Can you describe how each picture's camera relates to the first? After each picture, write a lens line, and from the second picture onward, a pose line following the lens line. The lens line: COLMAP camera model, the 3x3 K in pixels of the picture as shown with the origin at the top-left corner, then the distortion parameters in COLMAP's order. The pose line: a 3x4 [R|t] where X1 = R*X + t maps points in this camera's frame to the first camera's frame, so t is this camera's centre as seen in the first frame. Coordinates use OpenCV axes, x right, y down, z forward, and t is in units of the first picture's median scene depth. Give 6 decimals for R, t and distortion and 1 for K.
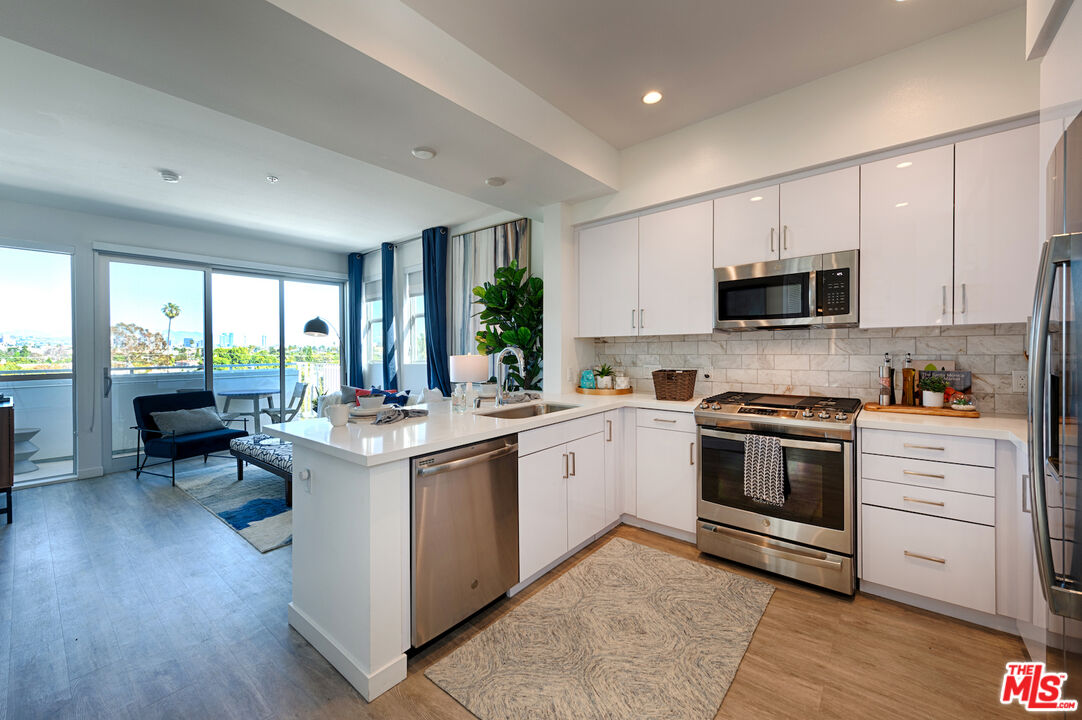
lens RADIAL K [[425.4, 0, 547.2], [0, 425.4, 350.8], [0, 0, 1]] dist [0.000856, -0.002170]
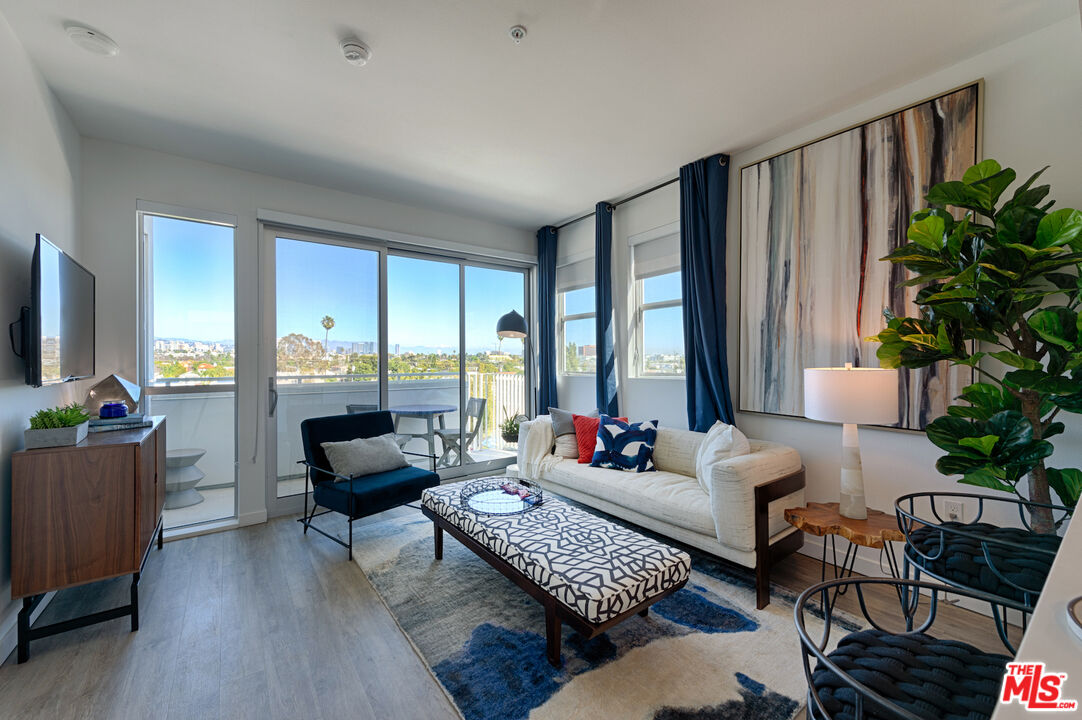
lens RADIAL K [[425.4, 0, 540.2], [0, 425.4, 362.9], [0, 0, 1]] dist [0.000856, -0.002170]
pose [[0.966297, 0.011842, -0.257159, -0.327623], [-0.010163, 0.999917, 0.007857, 0.003229], [0.257231, -0.004979, 0.966337, 0.335686]]
